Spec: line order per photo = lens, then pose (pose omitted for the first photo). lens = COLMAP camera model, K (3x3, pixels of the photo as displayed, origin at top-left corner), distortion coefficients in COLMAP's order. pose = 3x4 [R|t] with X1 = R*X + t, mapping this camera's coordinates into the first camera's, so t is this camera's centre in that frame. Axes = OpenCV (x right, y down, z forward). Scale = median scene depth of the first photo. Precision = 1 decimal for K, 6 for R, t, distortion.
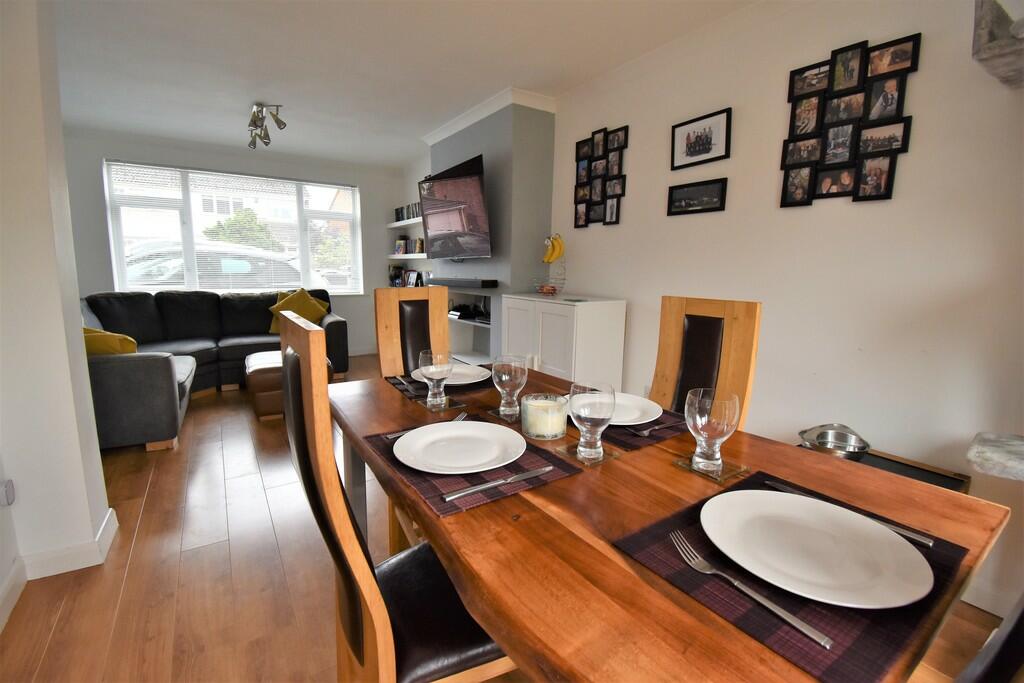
lens RADIAL K [[451.3, 0, 508.4], [0, 451.3, 340.7], [0, 0, 1]] dist [0.009163, -0.018213]
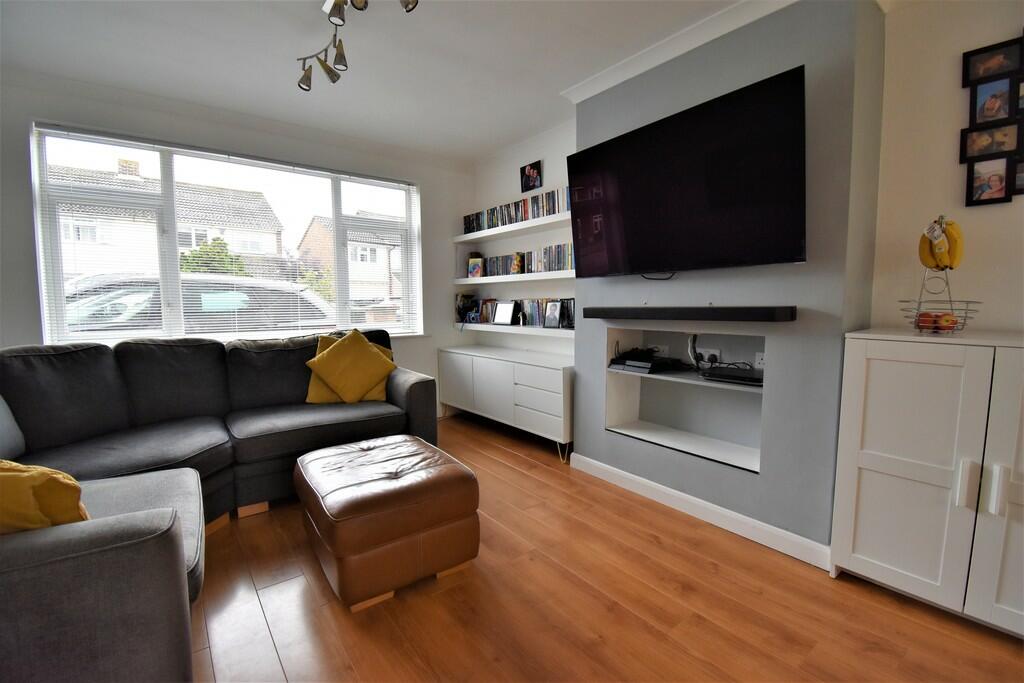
lens RADIAL K [[451.3, 0, 508.4], [0, 451.3, 340.7], [0, 0, 1]] dist [0.009163, -0.018213]
pose [[0.996773, -0.028700, 0.074967, -0.295403], [0.033983, 0.996956, -0.070165, -0.048407], [-0.072725, 0.072486, 0.994714, 0.354417]]
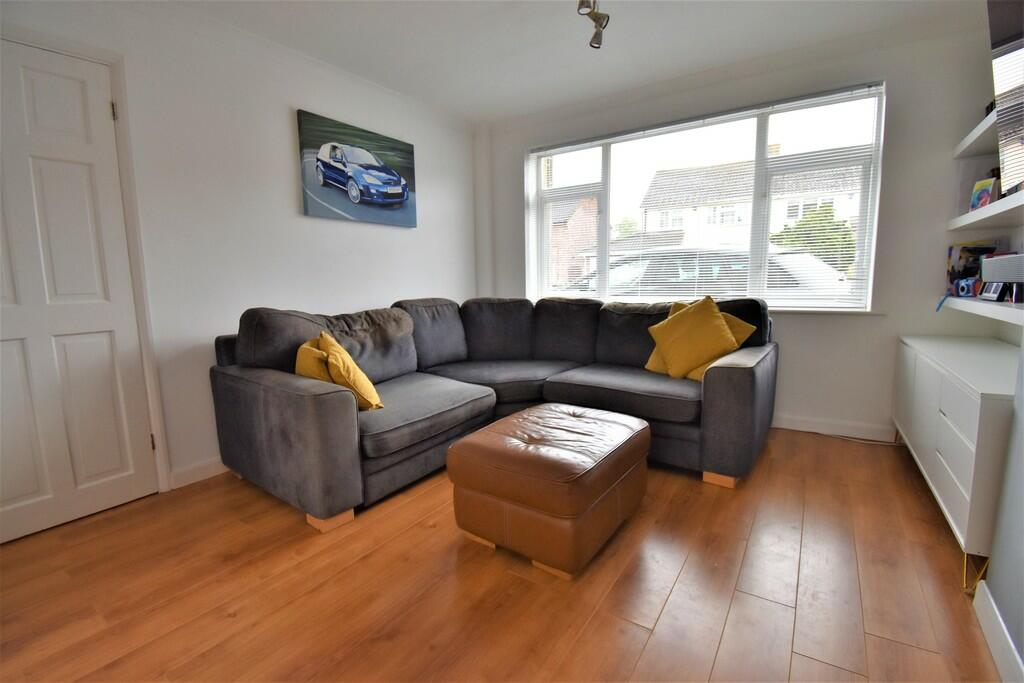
lens RADIAL K [[451.3, 0, 508.4], [0, 451.3, 340.7], [0, 0, 1]] dist [0.009163, -0.018213]
pose [[0.378012, 0.096441, -0.920764, -0.036462], [-0.123465, 0.990927, 0.053103, -0.063578], [0.917531, 0.093609, 0.386489, 0.586183]]
